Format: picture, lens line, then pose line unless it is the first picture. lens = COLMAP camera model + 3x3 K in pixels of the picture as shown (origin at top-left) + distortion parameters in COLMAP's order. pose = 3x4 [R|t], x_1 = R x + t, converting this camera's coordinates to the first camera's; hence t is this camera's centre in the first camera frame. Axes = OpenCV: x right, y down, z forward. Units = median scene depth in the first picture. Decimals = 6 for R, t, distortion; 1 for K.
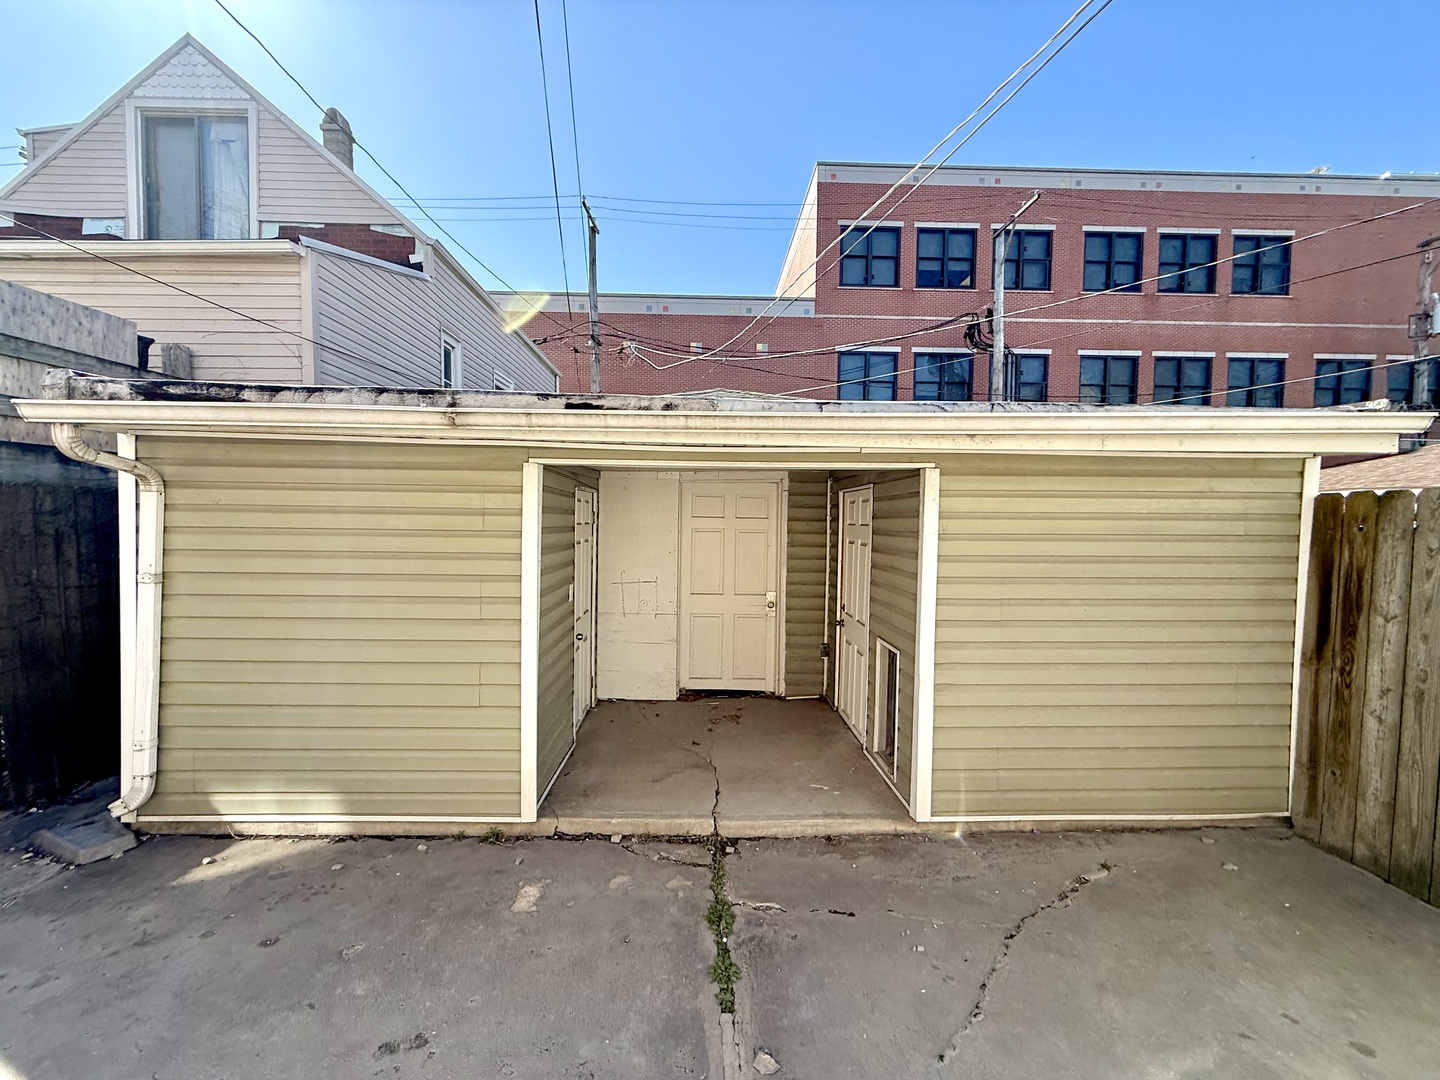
lens RADIAL K [[572.8, 0, 717.3], [0, 572.8, 542.6], [0, 0, 1]] dist [-0.001056, 0.000467]
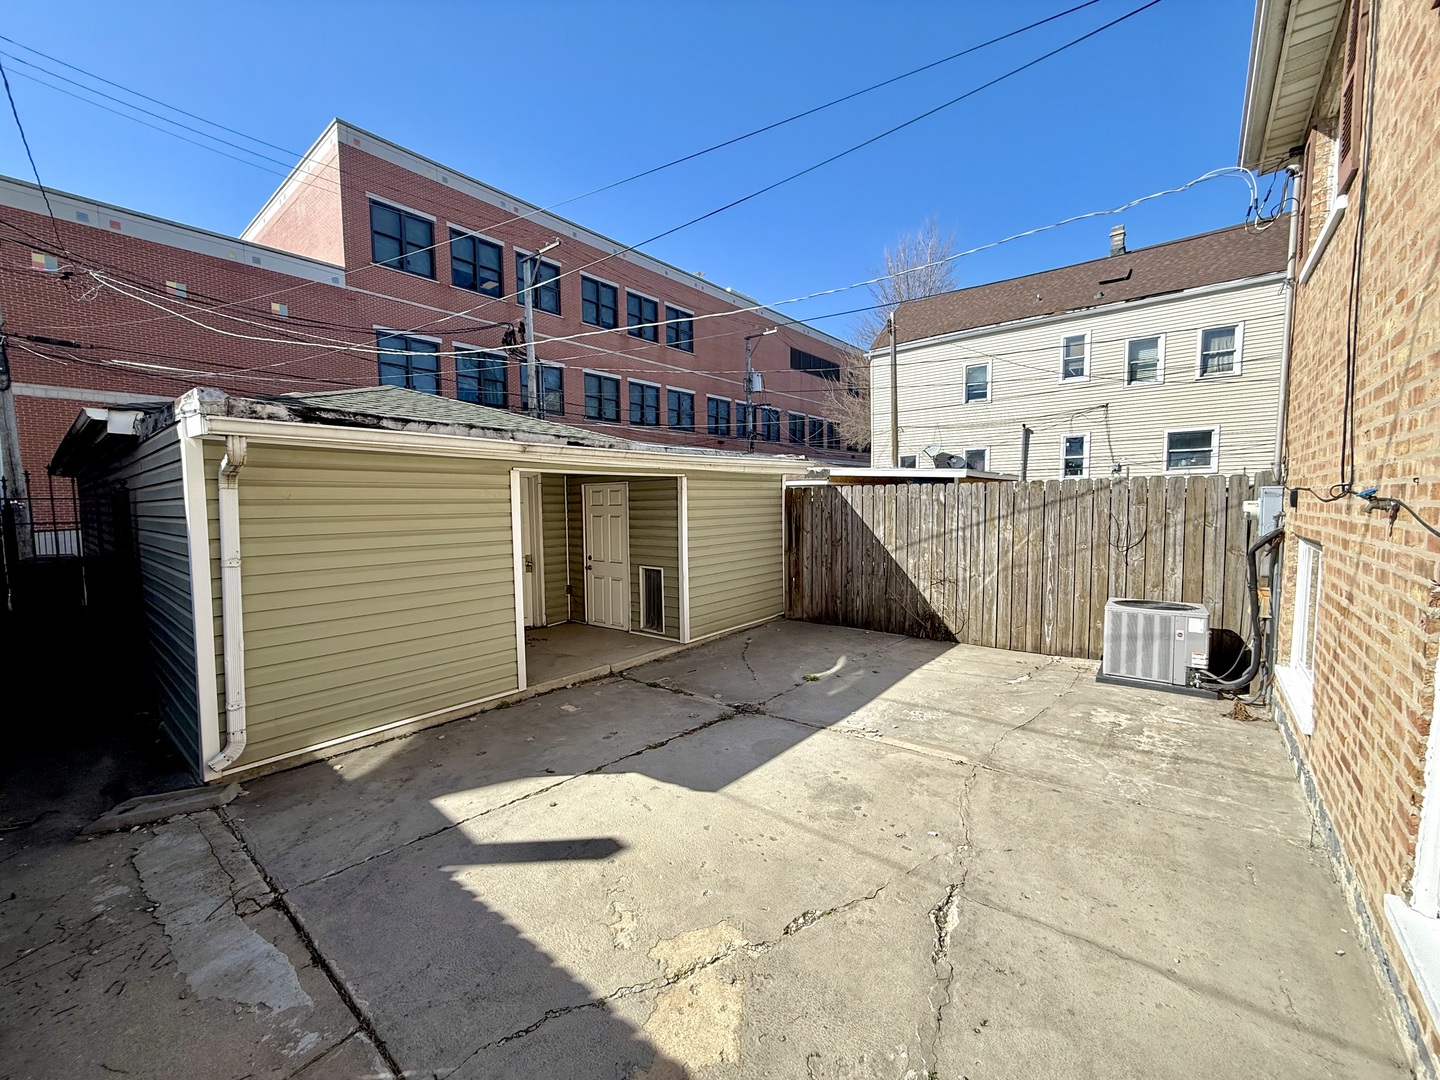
lens RADIAL K [[572.8, 0, 717.3], [0, 572.8, 542.6], [0, 0, 1]] dist [-0.001056, 0.000467]
pose [[0.656549, -0.073220, 0.750721, -1.121807], [0.050716, 0.997310, 0.052917, 0.008068], [-0.752577, 0.003331, 0.658496, -0.479608]]
